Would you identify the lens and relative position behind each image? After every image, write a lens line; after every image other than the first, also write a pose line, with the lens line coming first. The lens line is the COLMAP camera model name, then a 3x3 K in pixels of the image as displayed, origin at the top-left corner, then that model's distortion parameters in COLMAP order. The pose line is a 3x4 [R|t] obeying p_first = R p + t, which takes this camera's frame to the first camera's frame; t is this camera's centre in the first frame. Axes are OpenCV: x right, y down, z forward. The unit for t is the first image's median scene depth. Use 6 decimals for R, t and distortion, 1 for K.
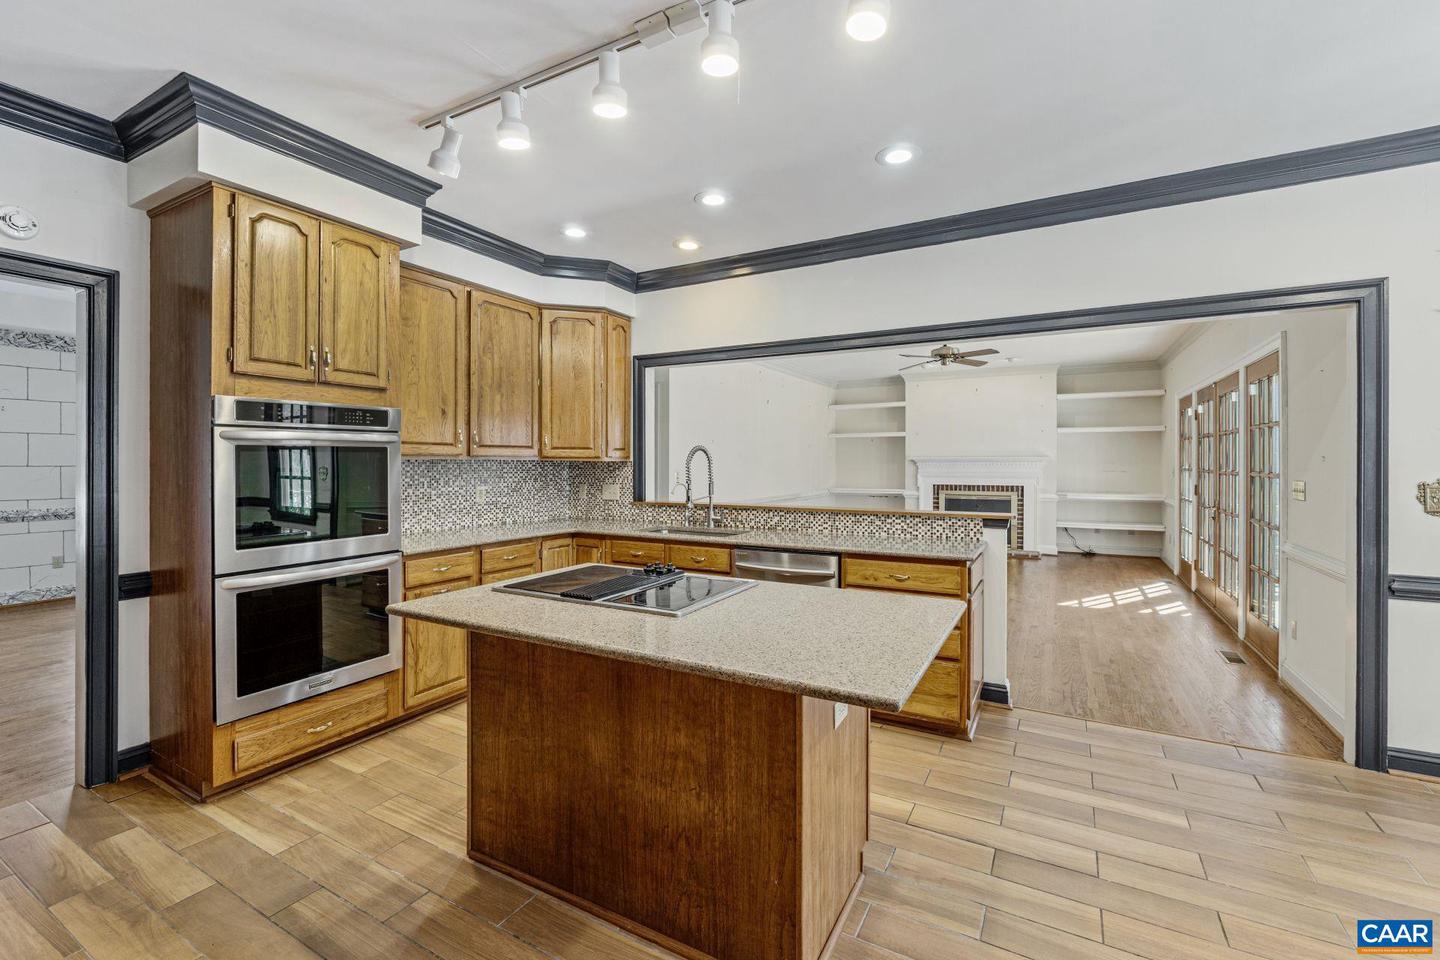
lens RADIAL K [[607.6, 0, 721.1], [0, 607.6, 464.5], [0, 0, 1]] dist [-0.004603, -0.000354]
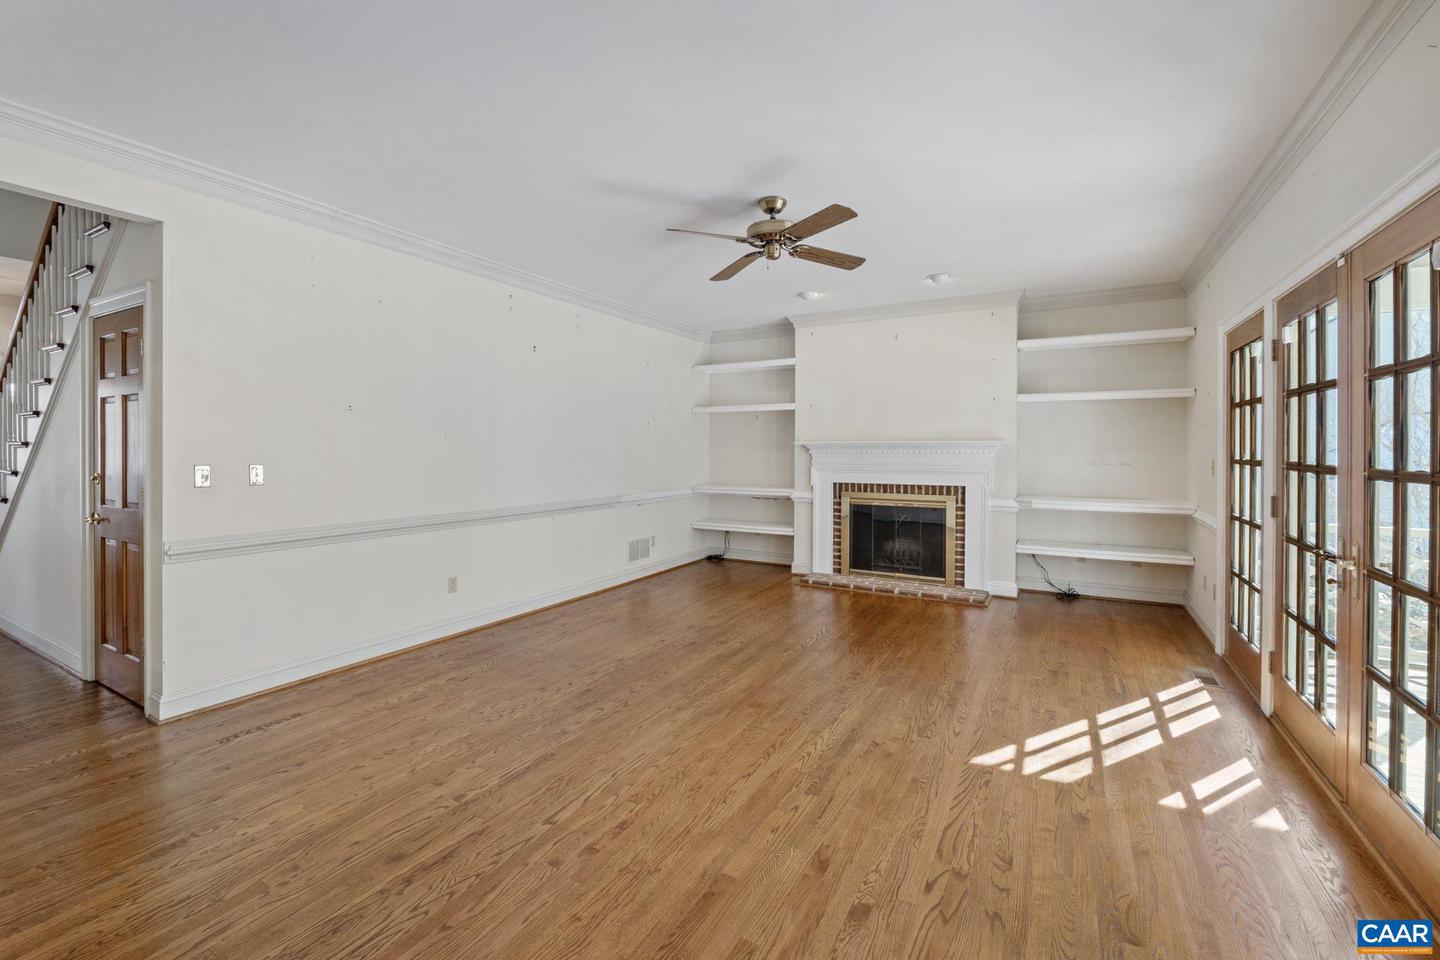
lens RADIAL K [[610.5, 0, 712.1], [0, 610.5, 451.3], [0, 0, 1]] dist [-0.002344, -0.000285]
pose [[0.999915, 0.003388, -0.012625, 0.531233], [-0.003411, 0.999993, -0.001766, 0.001456], [0.012619, 0.001809, 0.999919, 0.788132]]
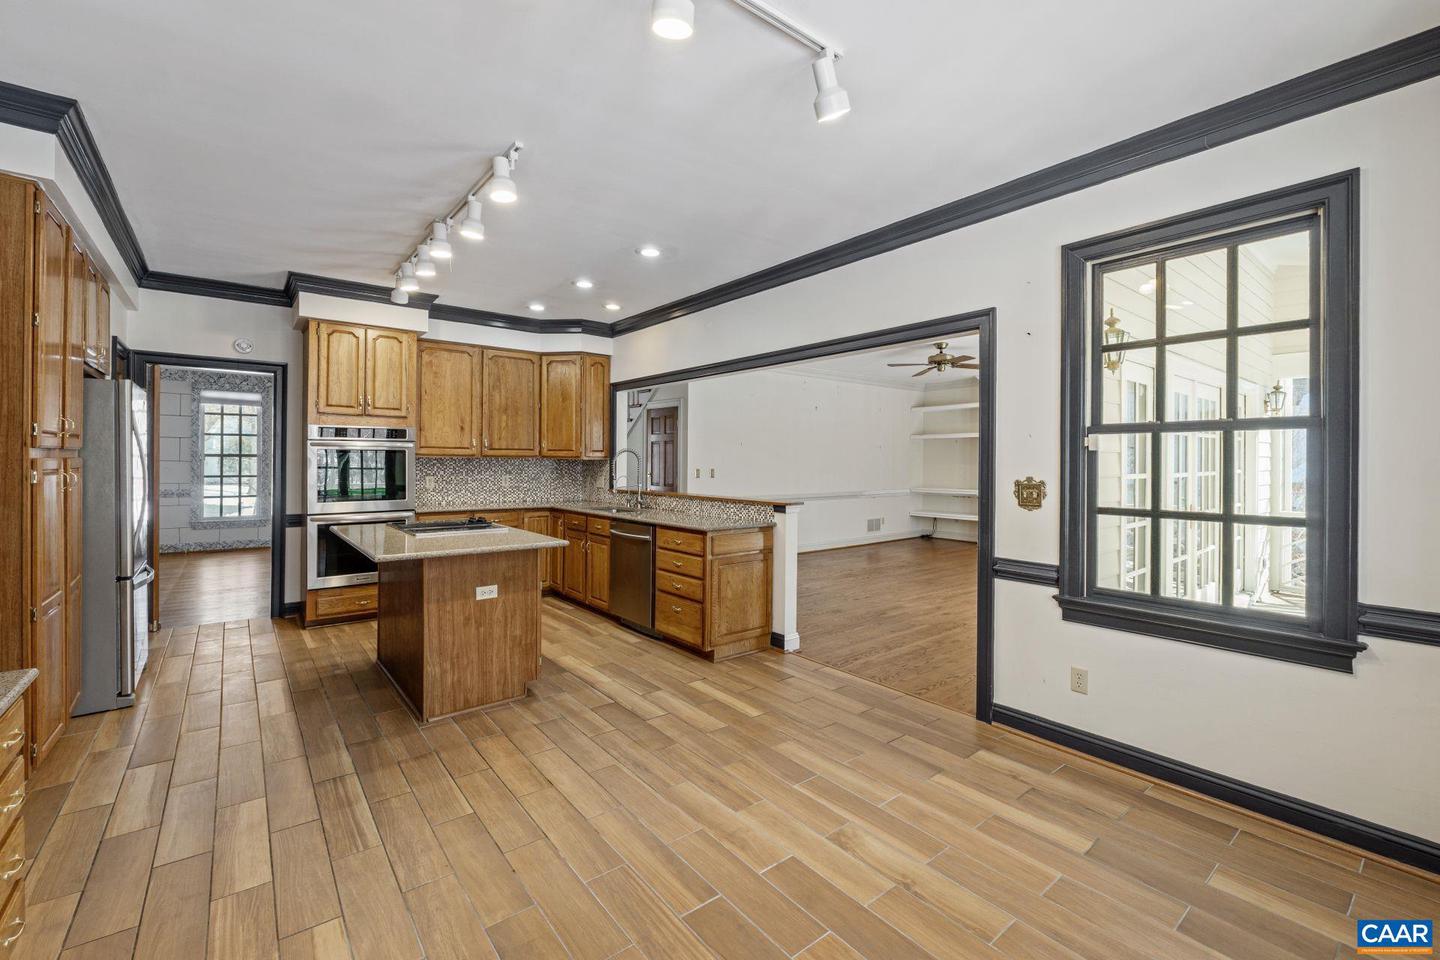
lens RADIAL K [[601.1, 0, 716.6], [0, 601.1, 460.2], [0, 0, 1]] dist [-0.000047, -0.000032]
pose [[0.926586, 0.005713, -0.376039, 0.654597], [-0.008379, 0.999950, -0.005456, 0.001456], [0.375989, 0.008206, 0.926588, -0.189846]]
